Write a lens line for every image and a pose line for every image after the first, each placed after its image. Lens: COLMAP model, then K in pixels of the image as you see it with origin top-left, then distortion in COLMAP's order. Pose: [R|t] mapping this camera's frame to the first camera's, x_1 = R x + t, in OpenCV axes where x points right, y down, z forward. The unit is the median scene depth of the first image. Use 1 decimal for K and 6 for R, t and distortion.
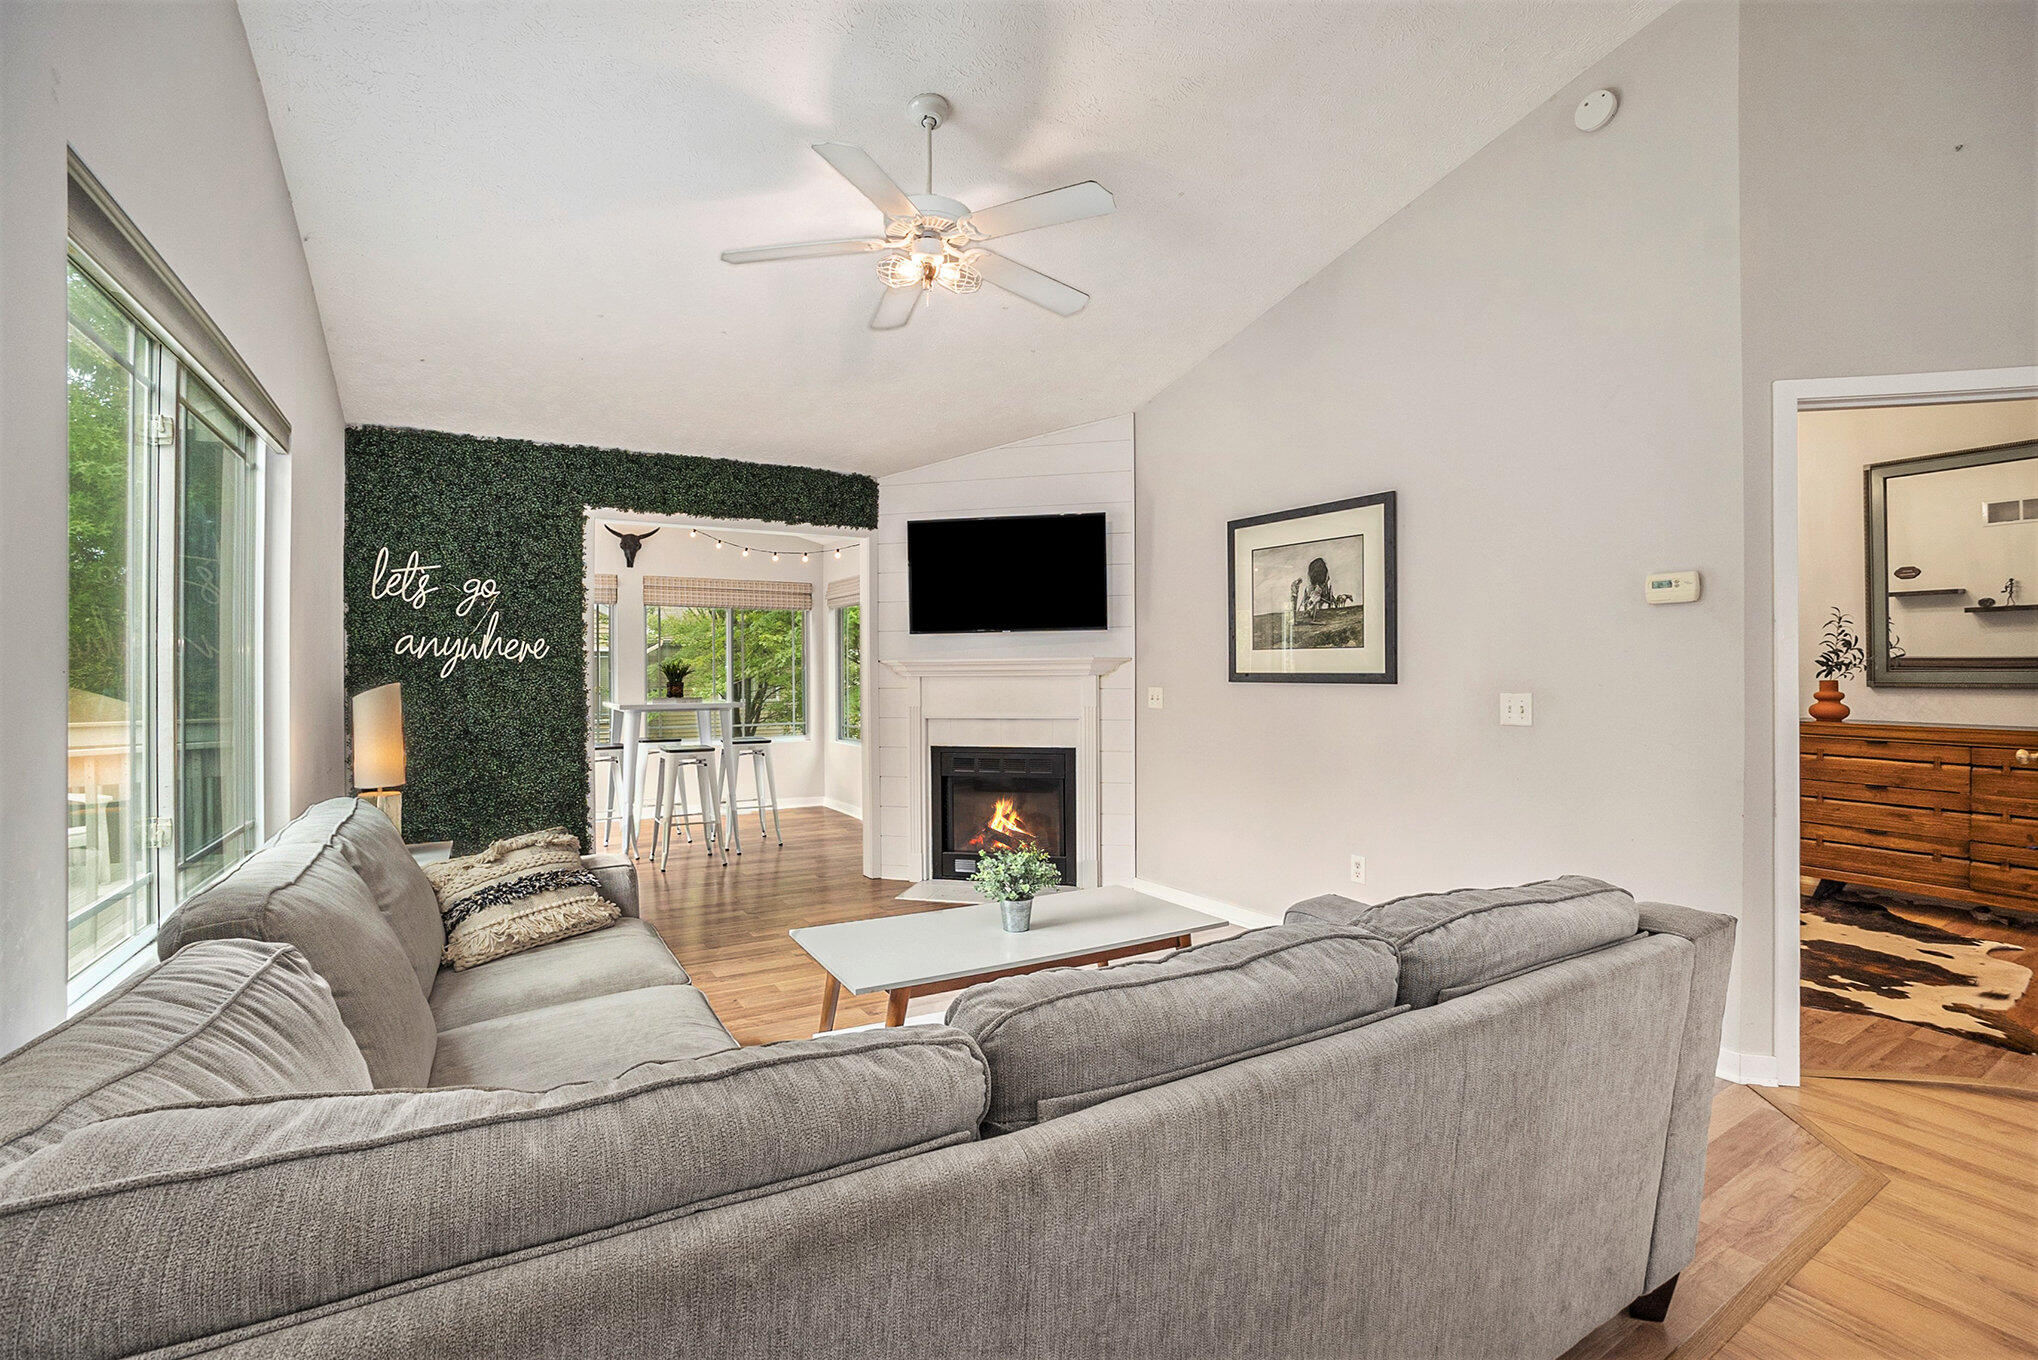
lens RADIAL K [[919.6, 0, 1007.8], [0, 919.6, 669.6], [0, 0, 1]] dist [-0.025636, 0.001671]
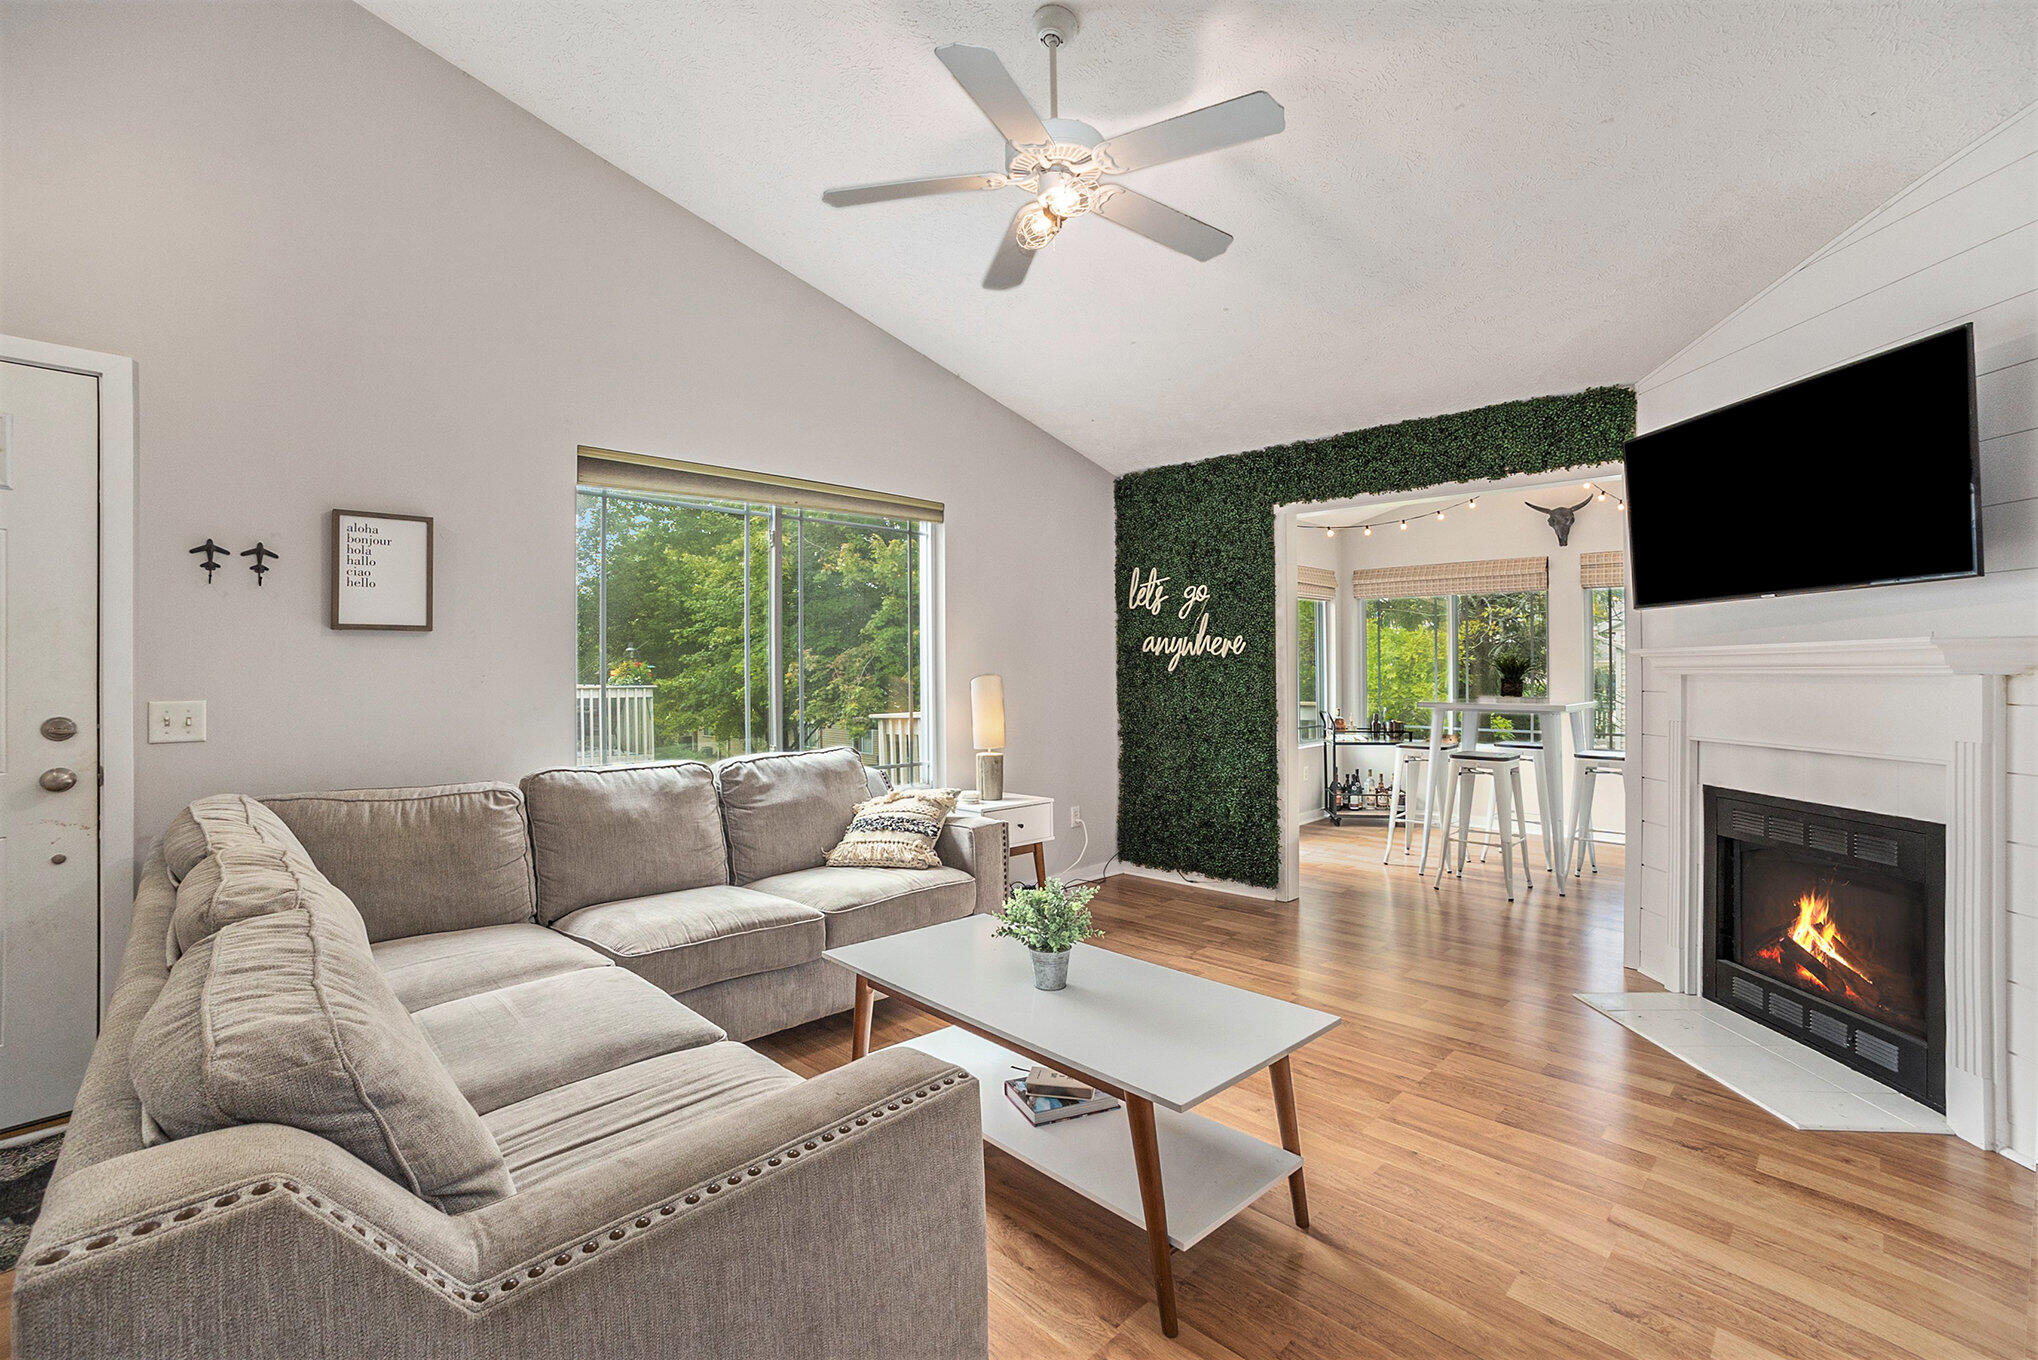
lens RADIAL K [[919.6, 0, 1014.3], [0, 919.6, 663.3], [0, 0, 1]] dist [-0.025636, 0.001671]
pose [[0.267201, -0.001683, -0.963639, 0.421438], [-0.000334, 0.999998, -0.001839, 0.000975], [0.963641, 0.000814, 0.267200, 0.411307]]
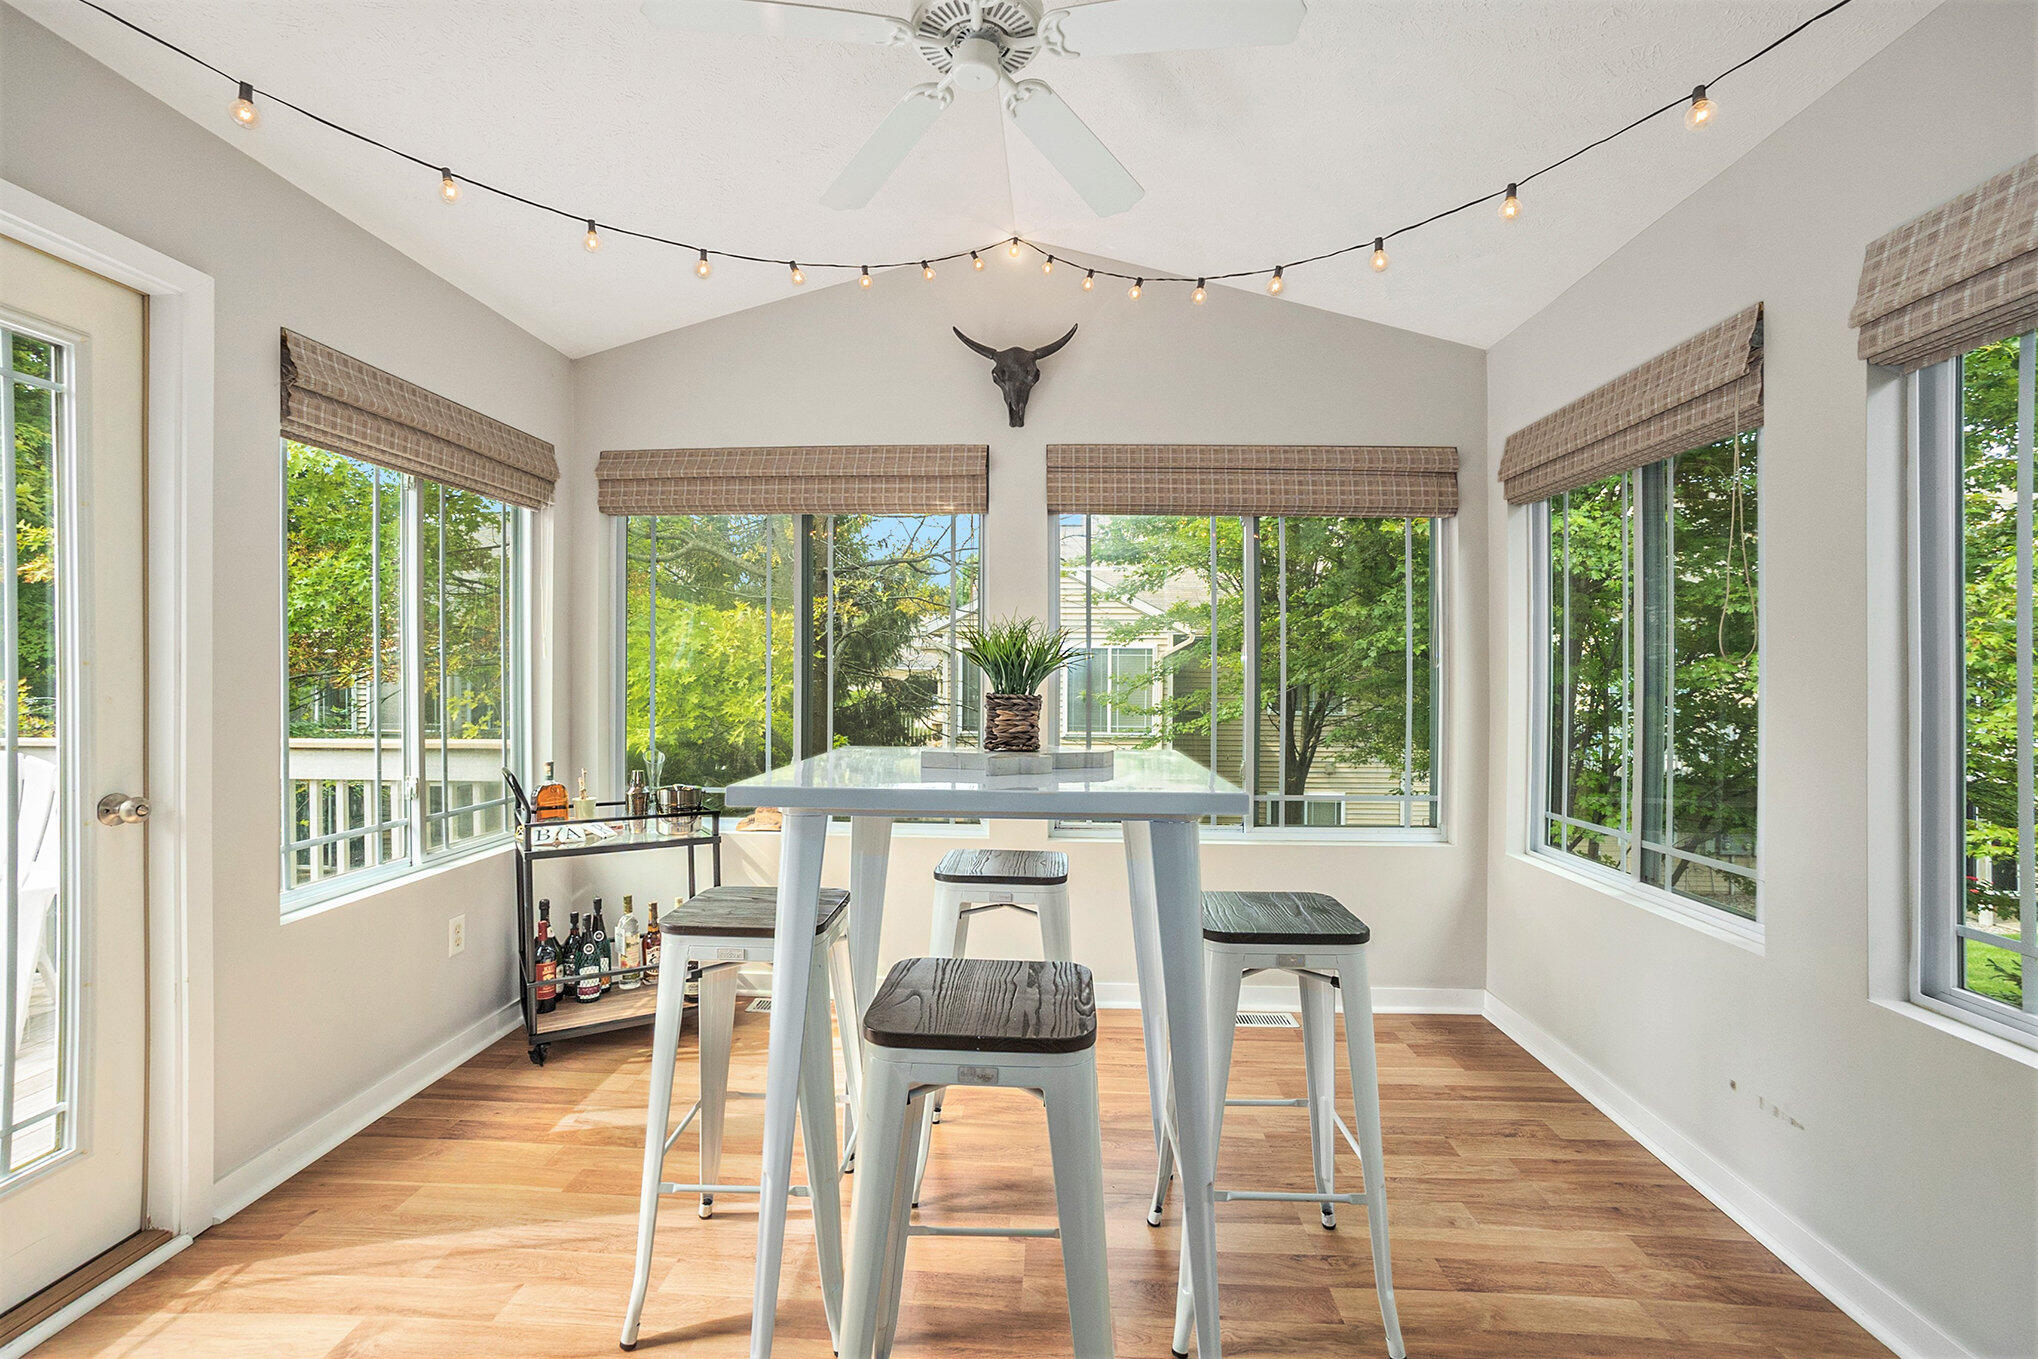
lens RADIAL K [[919.6, 0, 1010.6], [0, 919.6, 661.0], [0, 0, 1]] dist [-0.025636, 0.001671]
pose [[0.830943, -0.001020, -0.556356, -0.262495], [-0.008055, 0.999871, -0.013863, 0.008262], [0.556299, 0.016000, 0.830828, 0.969098]]
